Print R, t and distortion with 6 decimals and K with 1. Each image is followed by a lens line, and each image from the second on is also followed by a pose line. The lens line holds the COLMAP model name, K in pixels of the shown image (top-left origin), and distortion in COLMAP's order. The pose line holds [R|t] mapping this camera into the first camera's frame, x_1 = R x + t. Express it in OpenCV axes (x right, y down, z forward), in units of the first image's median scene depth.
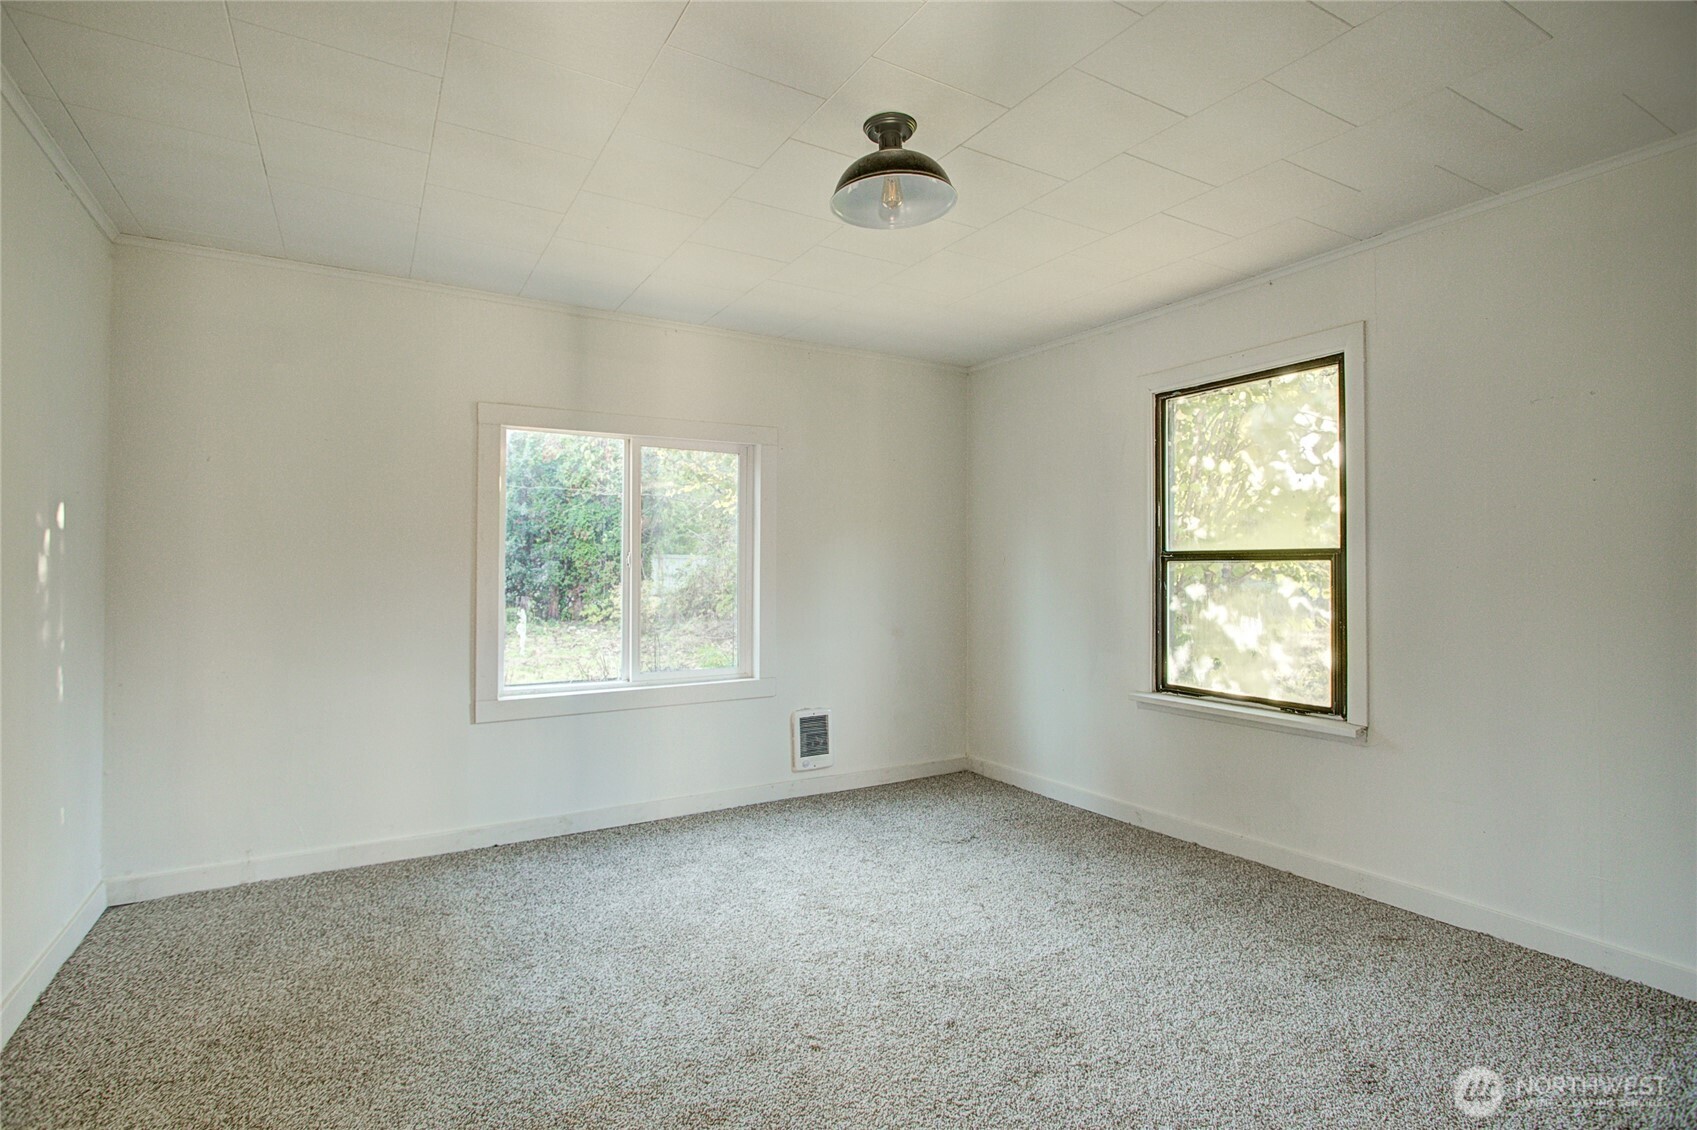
lens RADIAL K [[841.9, 0, 843.6], [0, 841.9, 554.4], [0, 0, 1]] dist [0.001698, 0.000199]
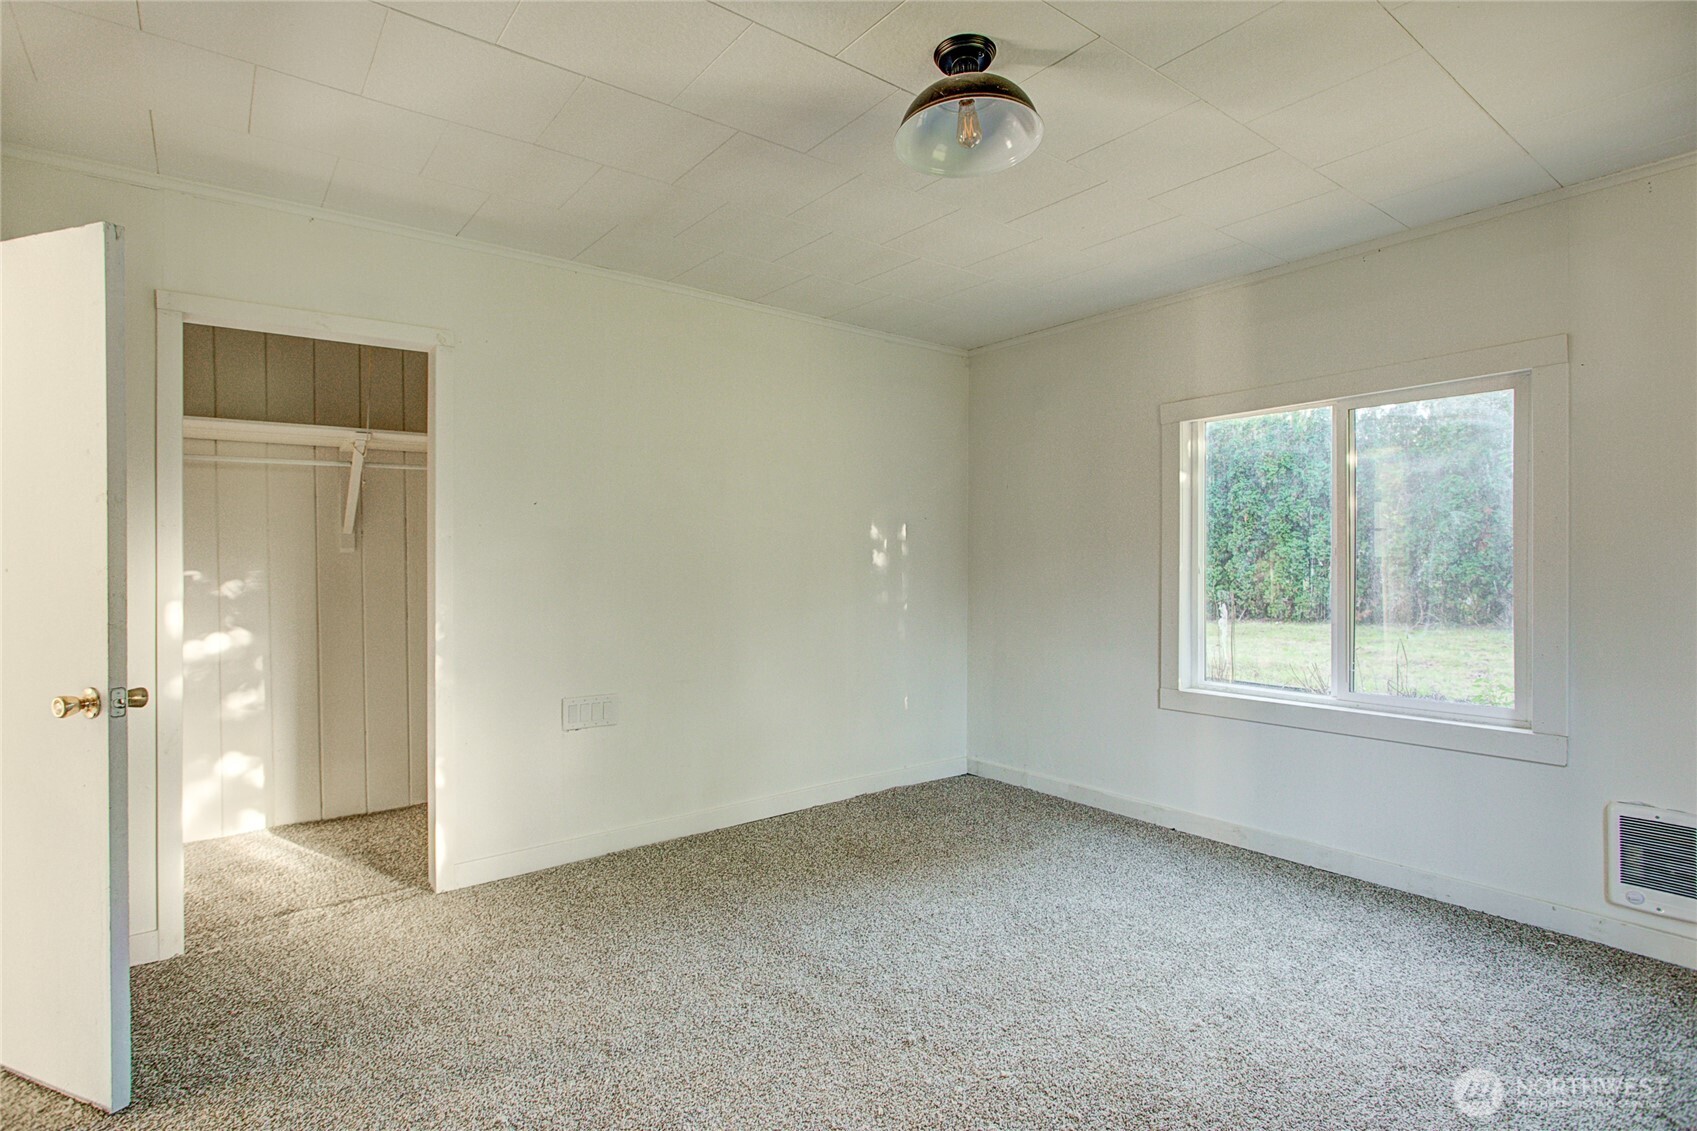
lens RADIAL K [[814.8, 0, 848.5], [0, 814.8, 565.5], [0, 0, 1]] dist [-0.000898, -0.000240]
pose [[0.137426, -0.000157, -0.990512, 0.518976], [0.014043, 0.999900, 0.001790, 0.013934], [0.990412, -0.014156, 0.137415, 0.466697]]
